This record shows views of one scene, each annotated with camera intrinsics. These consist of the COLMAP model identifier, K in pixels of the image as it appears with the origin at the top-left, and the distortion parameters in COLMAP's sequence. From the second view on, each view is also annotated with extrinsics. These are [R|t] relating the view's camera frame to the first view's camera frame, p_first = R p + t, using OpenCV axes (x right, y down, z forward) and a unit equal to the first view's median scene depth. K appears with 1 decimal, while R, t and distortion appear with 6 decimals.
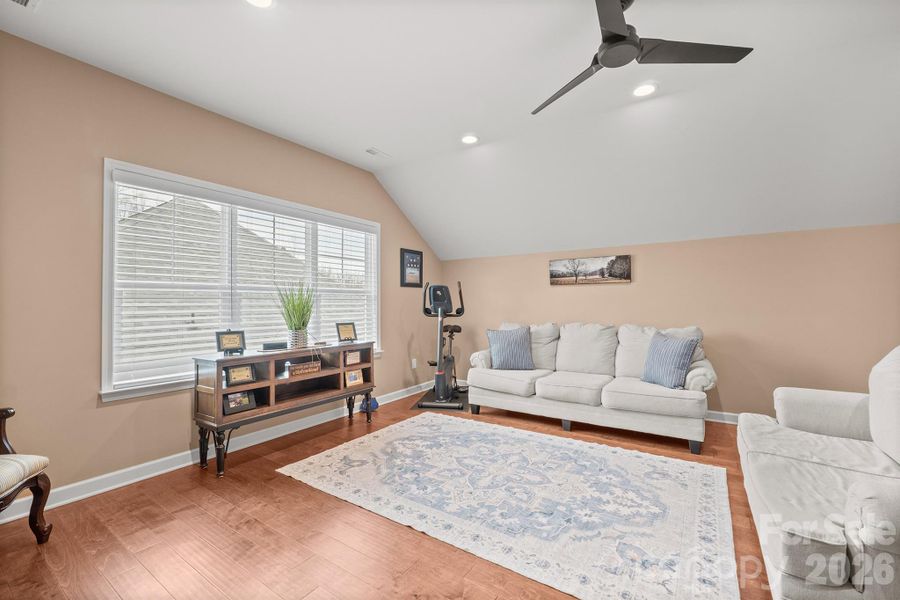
lens RADIAL K [[383.3, 0, 450.7], [0, 383.3, 301.6], [0, 0, 1]] dist [-0.004515, -0.001086]
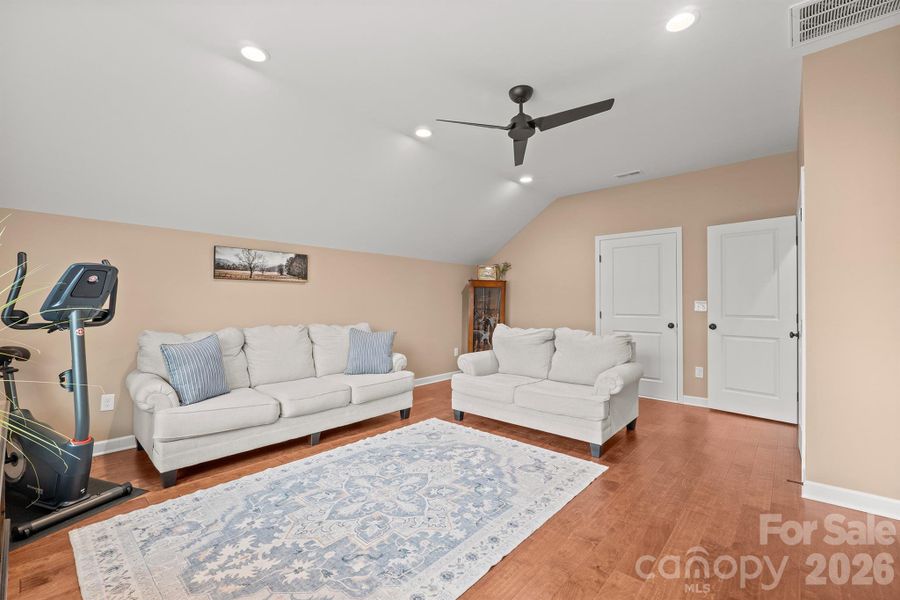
lens RADIAL K [[383.3, 0, 457.4], [0, 383.3, 301.3], [0, 0, 1]] dist [-0.004515, -0.001086]
pose [[0.125151, 0.014287, 0.992035, -0.609691], [-0.010552, 0.999859, -0.013068, 0.010287], [-0.992082, -0.008832, 0.125284, 0.621104]]
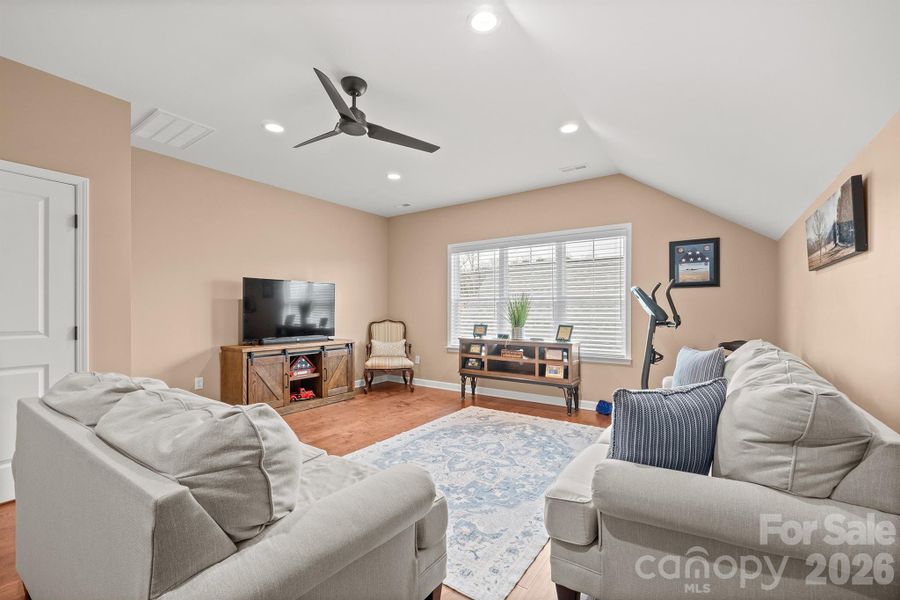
lens RADIAL K [[383.3, 0, 445.3], [0, 383.3, 307.6], [0, 0, 1]] dist [-0.004515, -0.001086]
pose [[-0.031914, -0.001014, -0.999490, 1.079675], [0.009528, 0.999954, -0.001319, 0.000434], [0.999445, -0.009566, -0.031903, 0.805200]]
